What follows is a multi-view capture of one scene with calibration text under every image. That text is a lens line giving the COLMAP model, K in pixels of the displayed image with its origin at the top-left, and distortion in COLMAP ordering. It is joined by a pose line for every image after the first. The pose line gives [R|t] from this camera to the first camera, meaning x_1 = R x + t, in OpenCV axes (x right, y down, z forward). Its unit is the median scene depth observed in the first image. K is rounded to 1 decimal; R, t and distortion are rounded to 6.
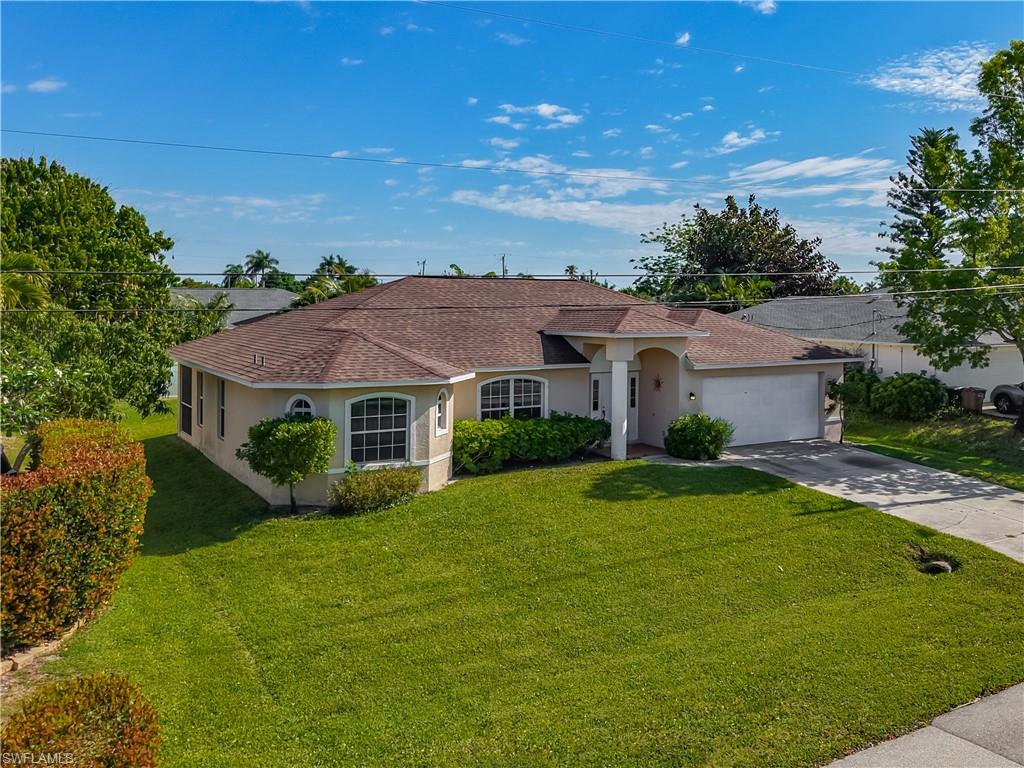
lens RADIAL K [[927.2, 0, 632.3], [0, 927.2, 373.7], [0, 0, 1]] dist [0.018085, 0.000000]
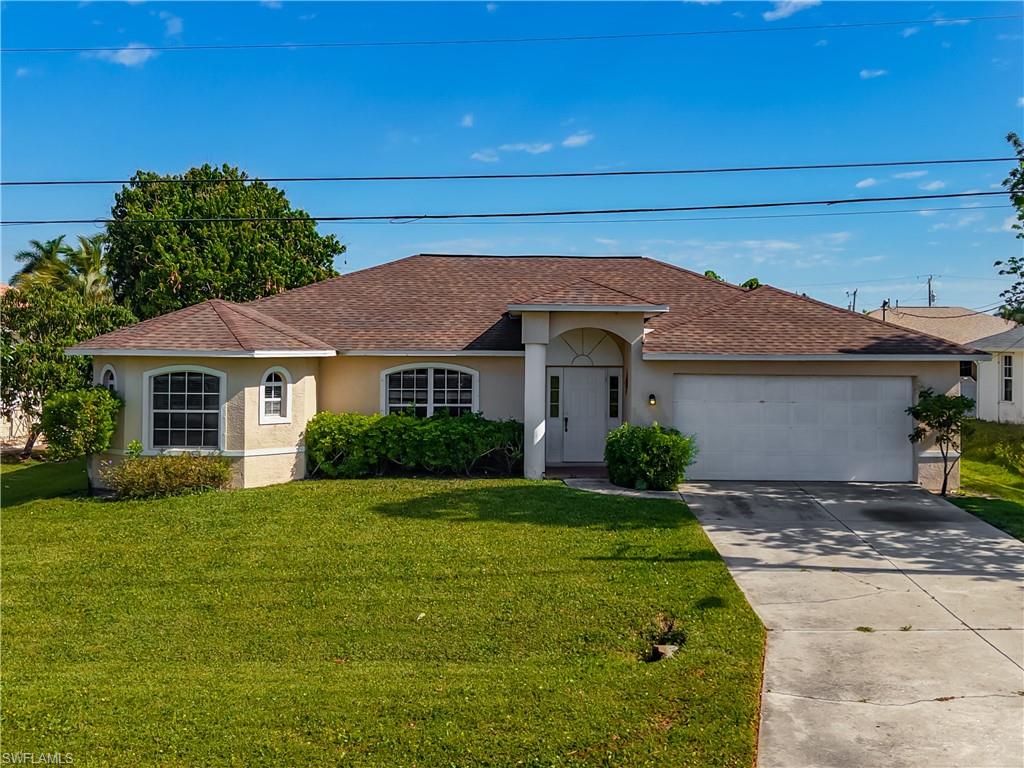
lens RADIAL K [[1086.4, 0, 560.5], [0, 1086.4, 418.5], [0, 0, 1]] dist [0.022550, 0.000000]
pose [[0.839978, 0.035726, -0.541443, 0.508220], [-0.046086, 0.998922, -0.005583, 0.052514], [0.540659, 0.029643, 0.840719, 0.306392]]
